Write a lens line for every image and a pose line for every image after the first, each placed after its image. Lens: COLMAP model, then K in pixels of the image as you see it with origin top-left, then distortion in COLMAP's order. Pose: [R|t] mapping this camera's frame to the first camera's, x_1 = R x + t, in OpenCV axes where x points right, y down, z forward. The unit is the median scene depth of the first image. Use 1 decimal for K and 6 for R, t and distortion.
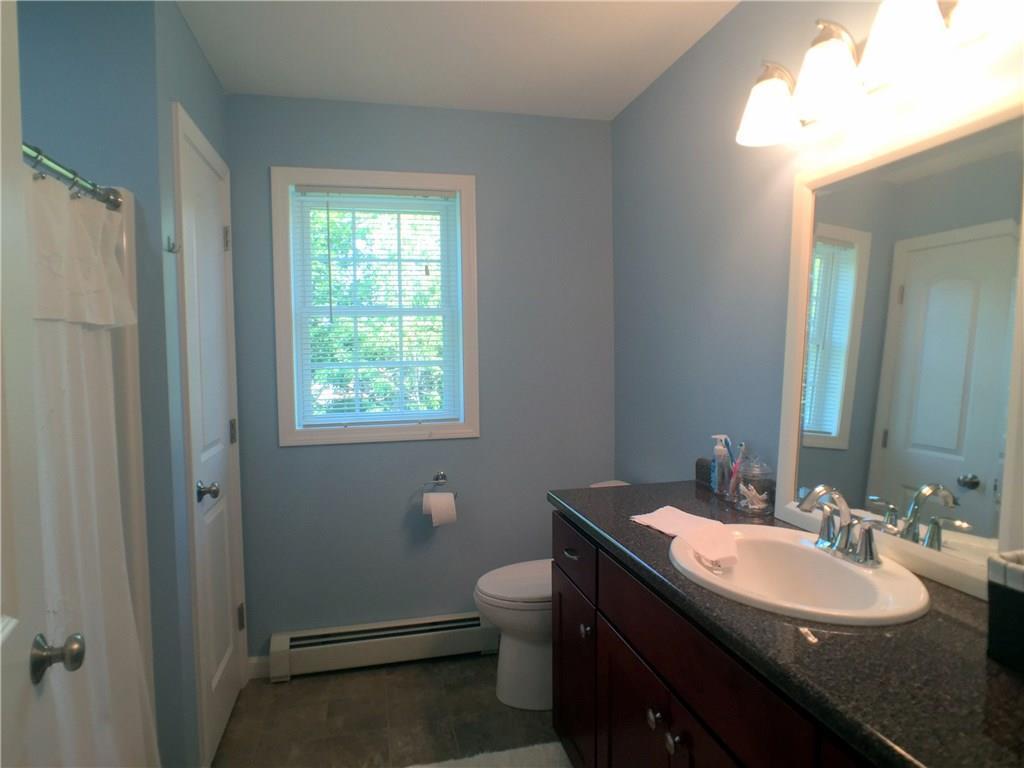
lens RADIAL K [[572.6, 0, 484.2], [0, 572.6, 377.4], [0, 0, 1]] dist [-0.048261, 0.018593]
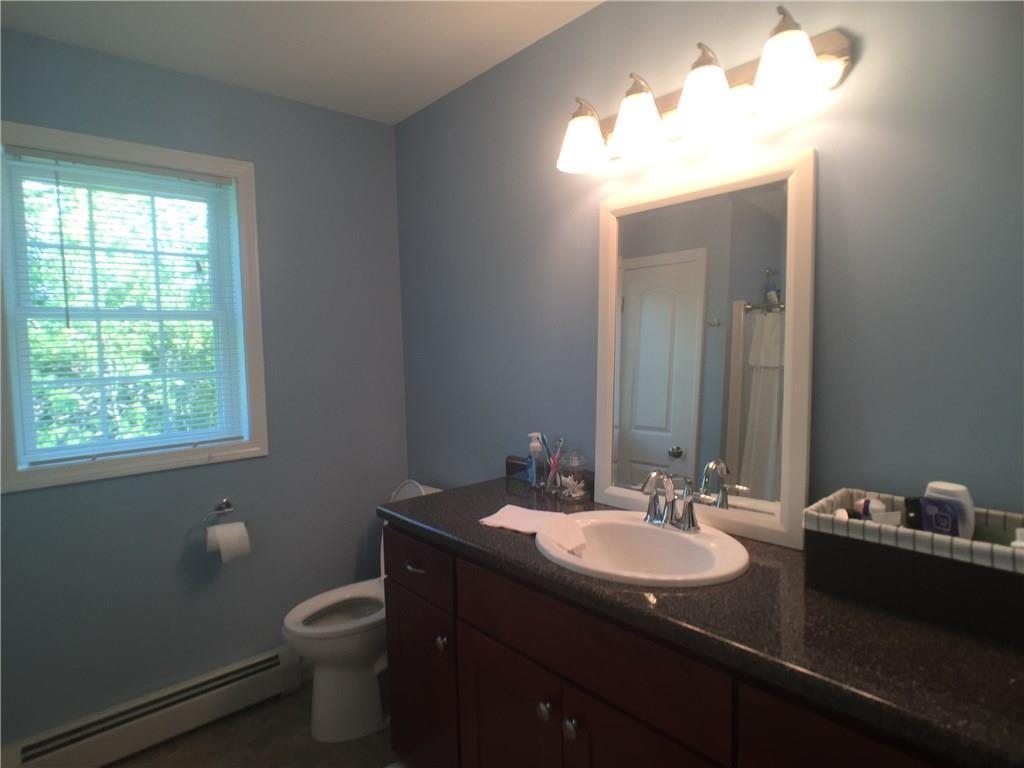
lens RADIAL K [[572.6, 0, 484.2], [0, 572.6, 377.4], [0, 0, 1]] dist [-0.048261, 0.018593]
pose [[0.880573, -0.037712, 0.472407, -0.195742], [0.038019, 0.999237, 0.008902, -0.019906], [-0.472382, 0.010122, 0.881336, 0.083130]]
